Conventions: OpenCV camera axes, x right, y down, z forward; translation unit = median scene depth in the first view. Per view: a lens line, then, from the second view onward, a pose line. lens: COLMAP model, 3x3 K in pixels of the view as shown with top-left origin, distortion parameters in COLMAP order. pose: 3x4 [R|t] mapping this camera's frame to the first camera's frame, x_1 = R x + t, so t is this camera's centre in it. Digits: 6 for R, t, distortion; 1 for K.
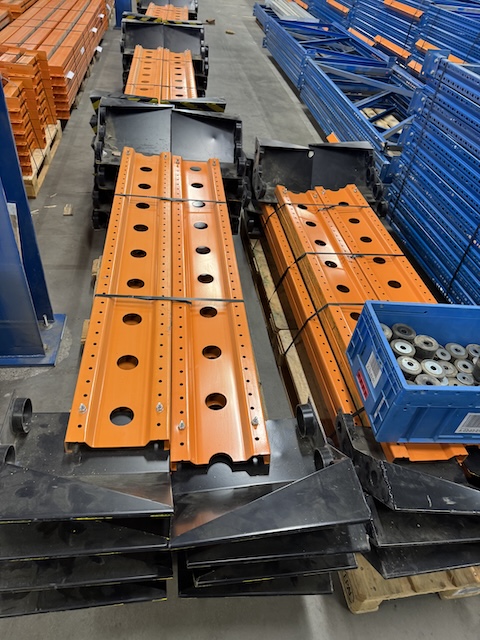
lens RADIAL K [[450.7, 0, 235.4], [0, 450.7, 328.2], [0, 0, 1]] dist [0.051194, -0.072150]
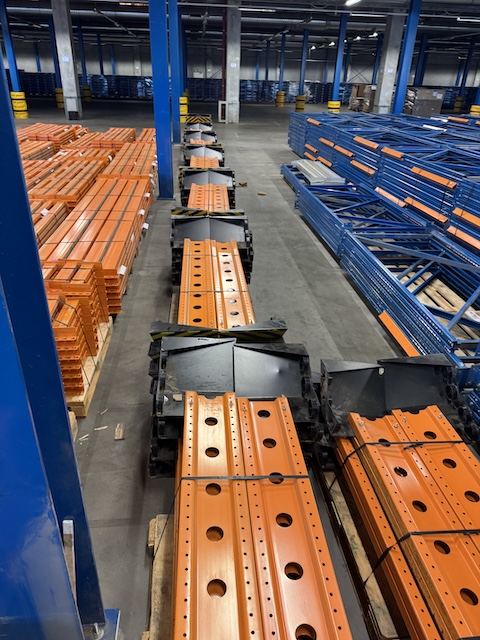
lens RADIAL K [[450.7, 0, 234.8], [0, 450.7, 322.9], [0, 0, 1]] dist [0.051194, -0.072150]
pose [[0.997028, -0.045190, -0.062389, -0.071592], [0.028541, 0.968925, -0.245704, -0.270795], [0.071553, 0.243193, 0.967335, 0.068110]]
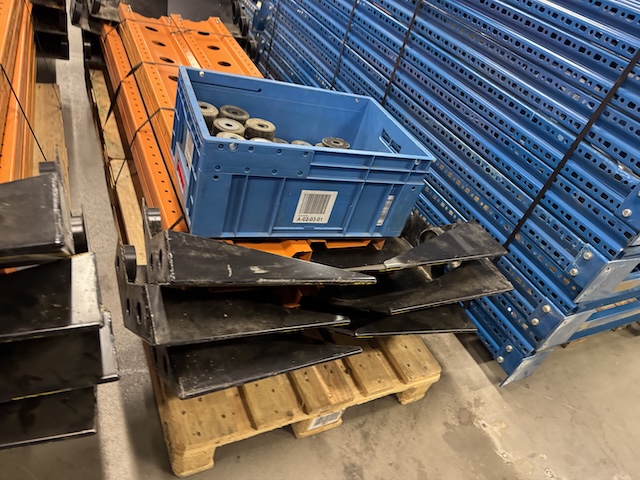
lens RADIAL K [[450.7, 0, 319.1], [0, 450.7, 246.5], [0, 0, 1]] dist [0.051194, -0.072150]
pose [[0.942206, -0.055190, 0.330457, 0.133672], [0.059930, 0.998194, -0.004164, 0.144319], [-0.329630, 0.023727, 0.943812, 0.117170]]
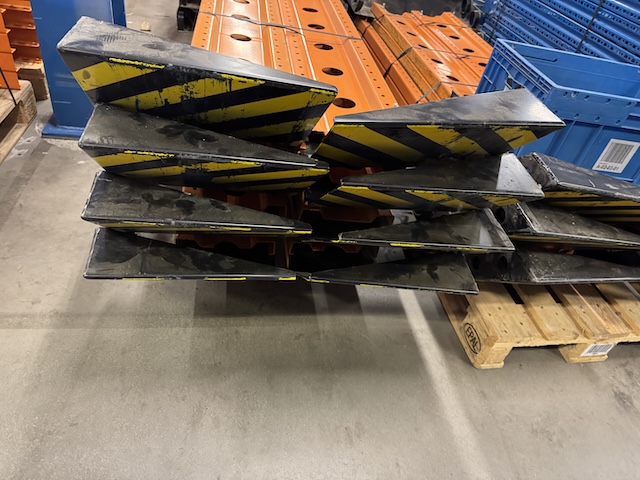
lens RADIAL K [[450.7, 0, 320.7], [0, 450.7, 246.8], [0, 0, 1]] dist [0.051194, -0.072150]
pose [[0.996559, 0.040452, 0.072347, -0.067440], [-0.038826, 0.998964, -0.023743, 0.223331], [-0.073232, 0.020853, 0.997097, 0.061107]]
